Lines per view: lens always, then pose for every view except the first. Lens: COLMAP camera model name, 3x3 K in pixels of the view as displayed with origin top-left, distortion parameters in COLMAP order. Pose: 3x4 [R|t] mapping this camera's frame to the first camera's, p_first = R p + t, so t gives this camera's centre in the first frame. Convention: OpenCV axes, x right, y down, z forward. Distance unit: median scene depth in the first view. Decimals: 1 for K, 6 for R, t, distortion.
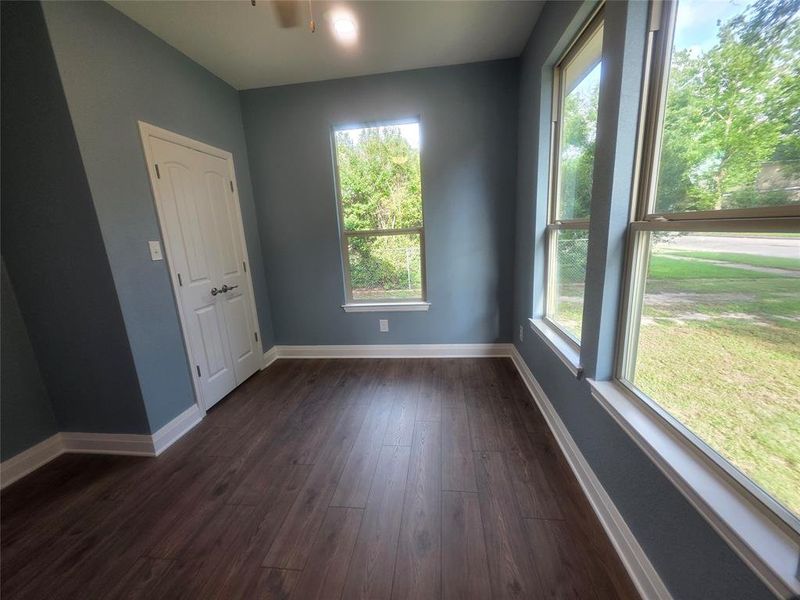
lens RADIAL K [[321.6, 0, 398.7], [0, 321.6, 299.7], [0, 0, 1]] dist [-0.000879, 0.000199]
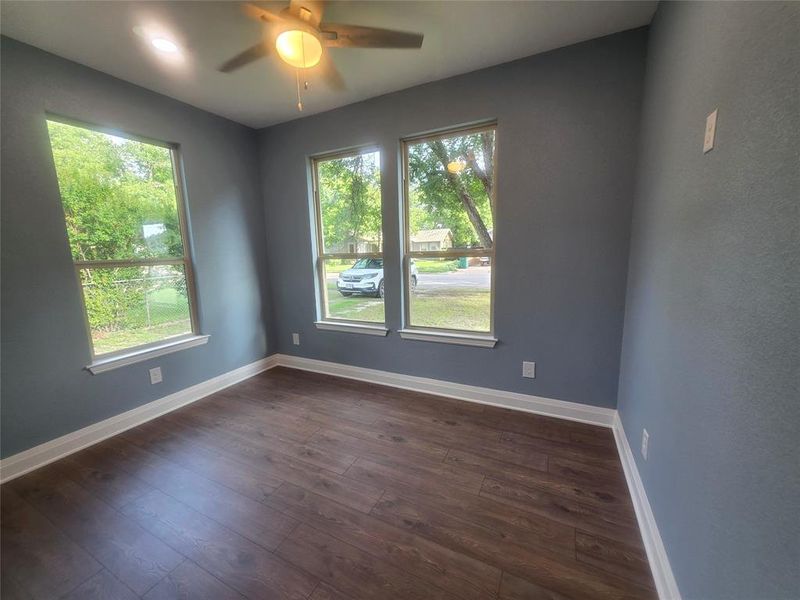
lens RADIAL K [[321.6, 0, 403.0], [0, 321.6, 302.4], [0, 0, 1]] dist [-0.000879, 0.000199]
pose [[0.320546, -0.106569, 0.941219, -0.626288], [0.208975, 0.977124, 0.039465, -0.001198], [-0.923894, 0.184041, 0.335484, 0.125844]]
